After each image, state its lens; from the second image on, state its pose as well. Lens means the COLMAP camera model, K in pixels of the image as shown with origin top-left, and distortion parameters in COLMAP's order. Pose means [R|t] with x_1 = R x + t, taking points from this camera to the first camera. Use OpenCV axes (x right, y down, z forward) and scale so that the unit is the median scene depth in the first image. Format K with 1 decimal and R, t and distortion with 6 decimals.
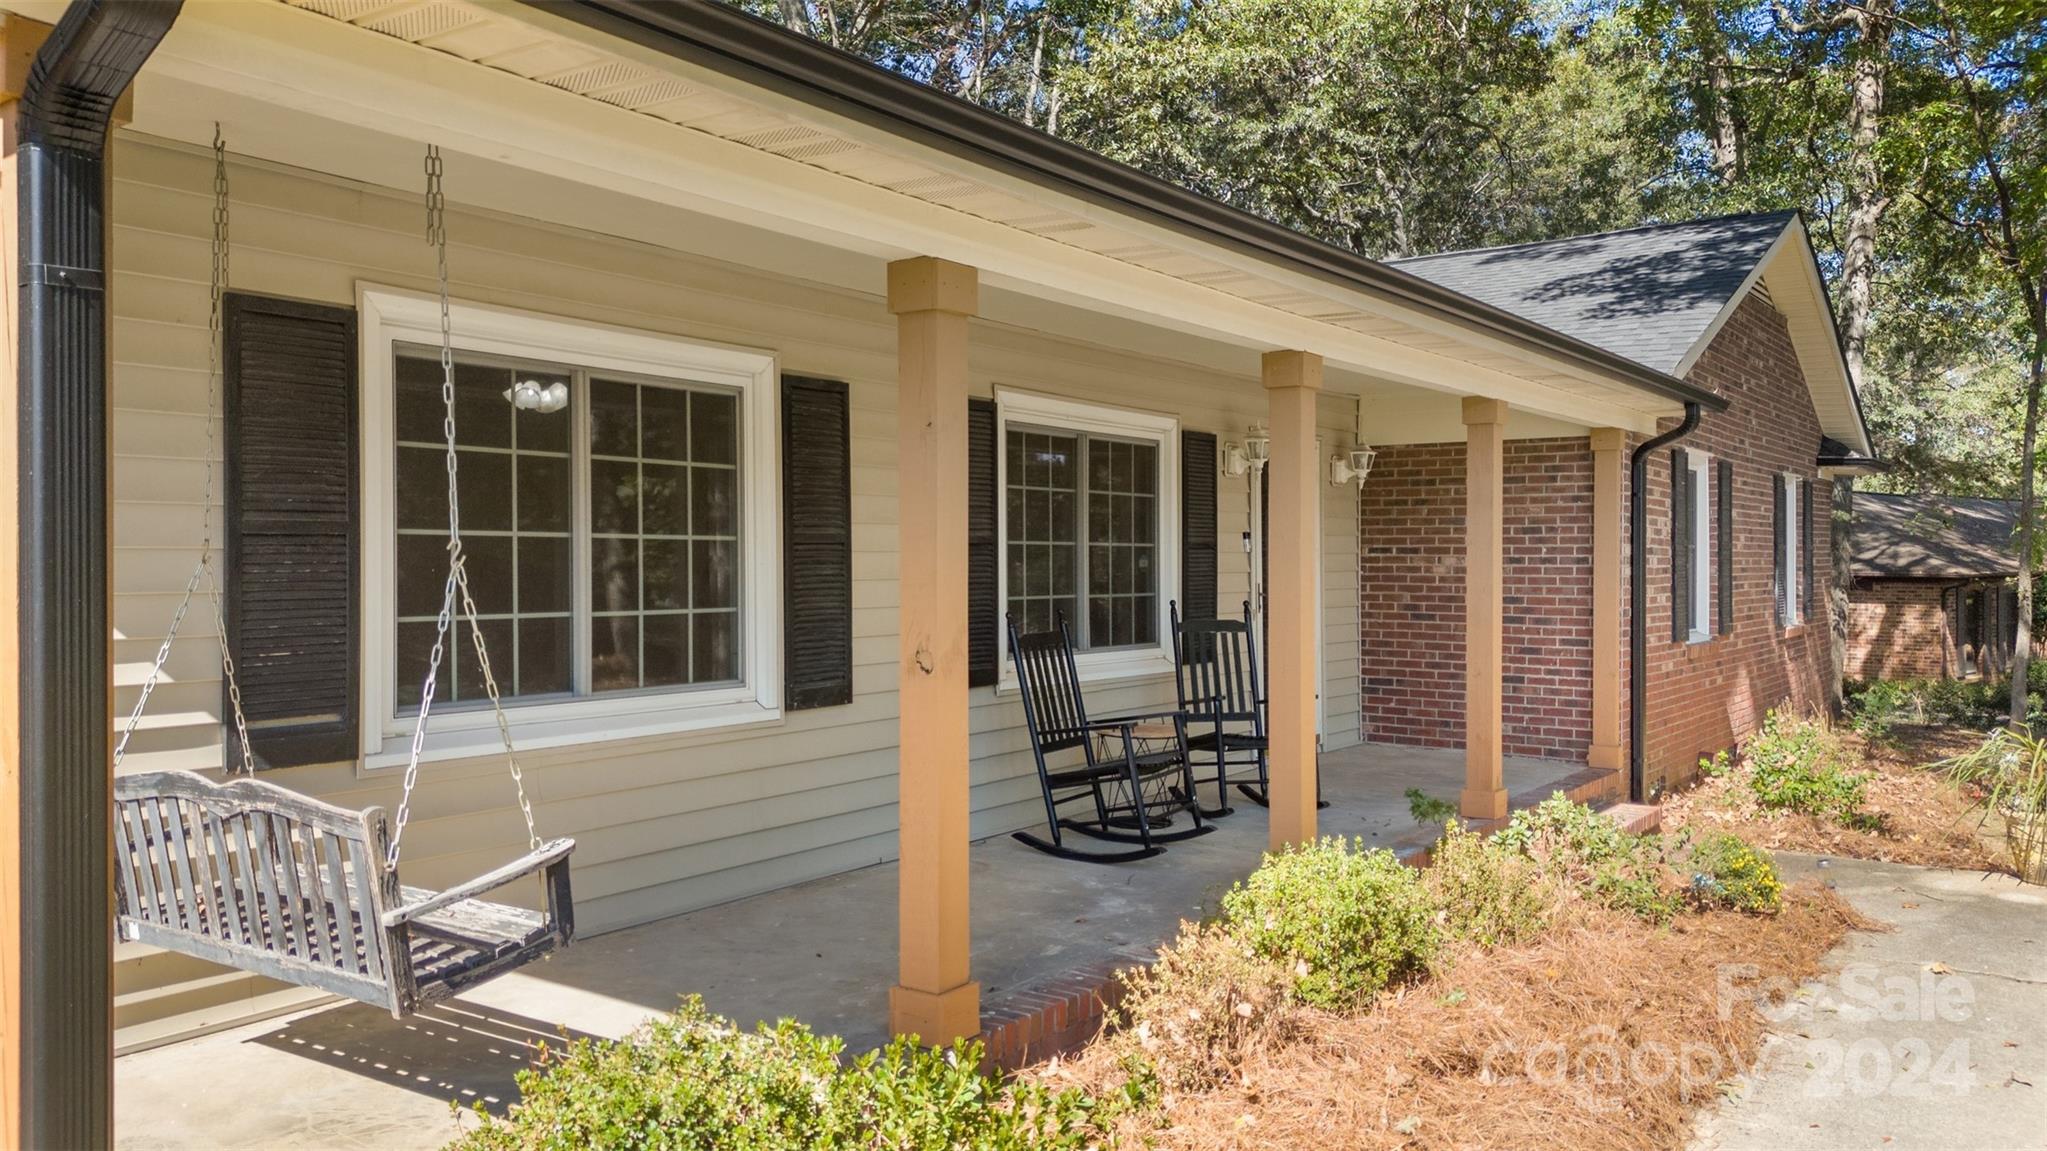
lens RADIAL K [[1513.2, 0, 1023.5], [0, 1513.2, 575.5], [0, 0, 1]] dist [0.004045, 0.000687]
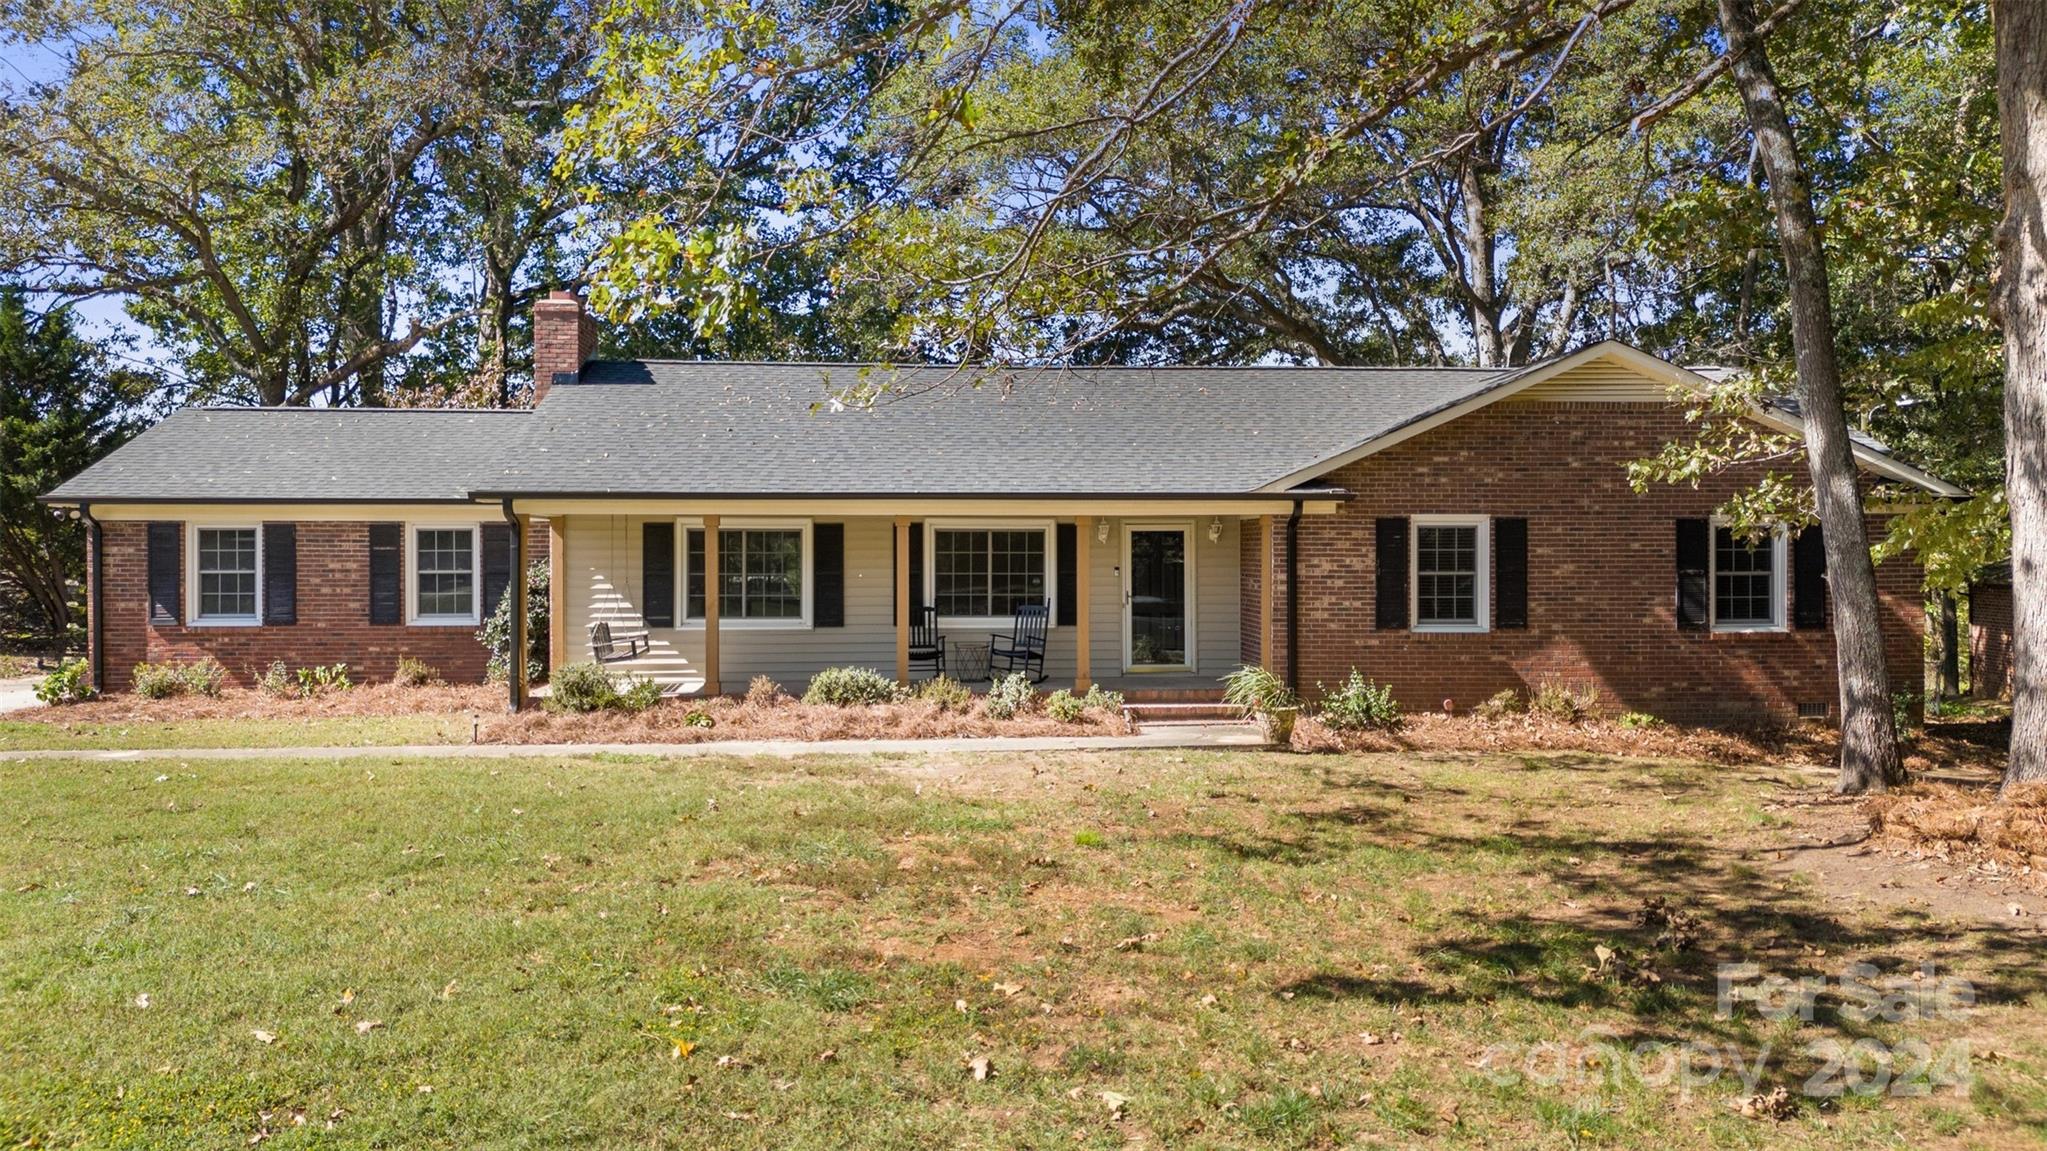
lens RADIAL K [[1431.5, 0, 1023.5], [0, 1431.5, 575.5], [0, 0, 1]] dist [-0.005977, -0.002656]
pose [[0.664219, 0.008522, -0.747489, 2.275137], [-0.006619, 0.999963, 0.005518, -0.038844], [0.747508, 0.001283, 0.664251, -0.671333]]
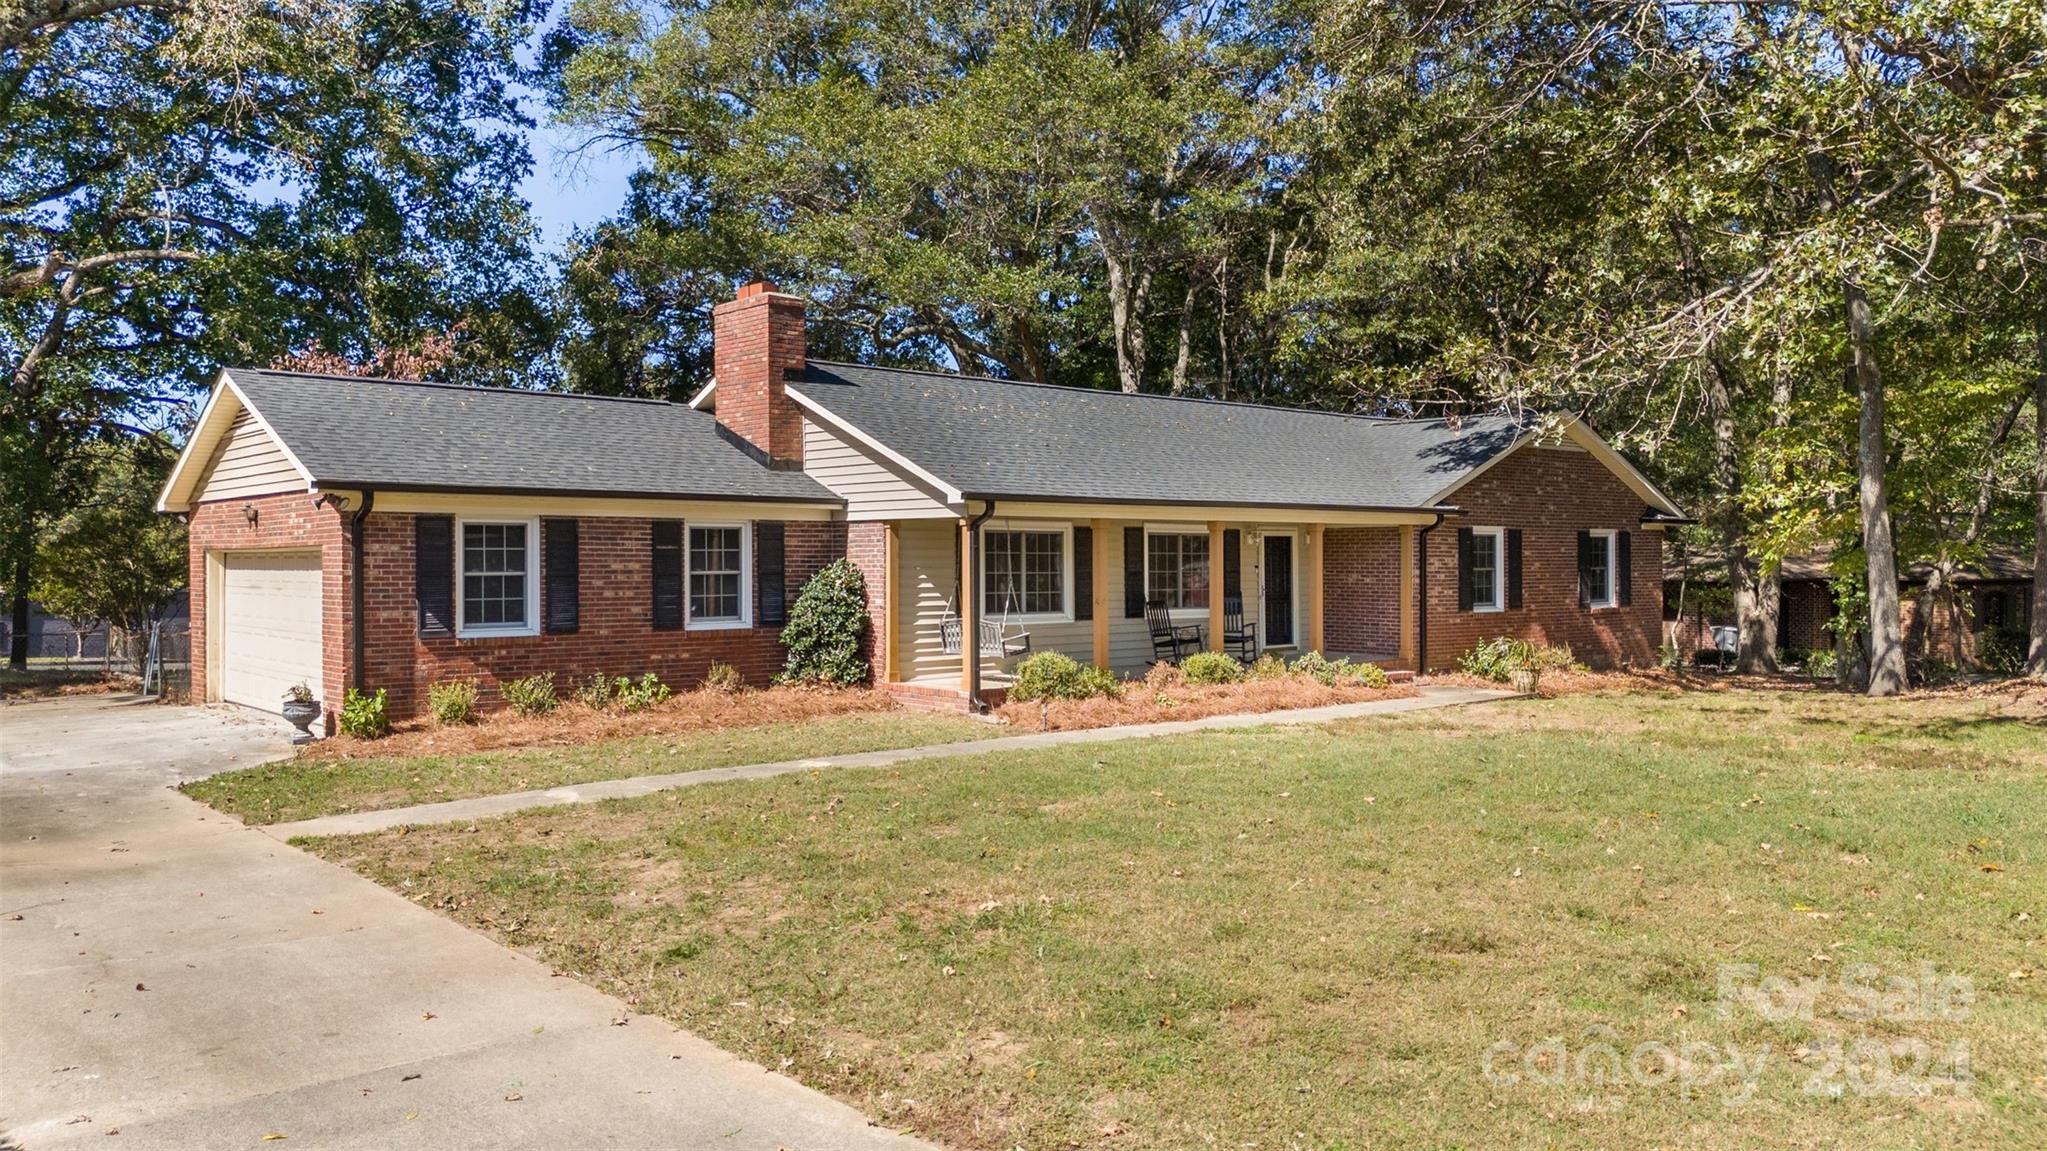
lens RADIAL K [[1513.2, 0, 1023.5], [0, 1513.2, 575.5], [0, 0, 1]] dist [0.004045, 0.000687]
pose [[0.973723, 0.002802, -0.227717, 0.501696], [-0.002163, 0.999993, 0.003054, -0.026290], [0.227723, -0.002481, 0.973723, -2.343983]]
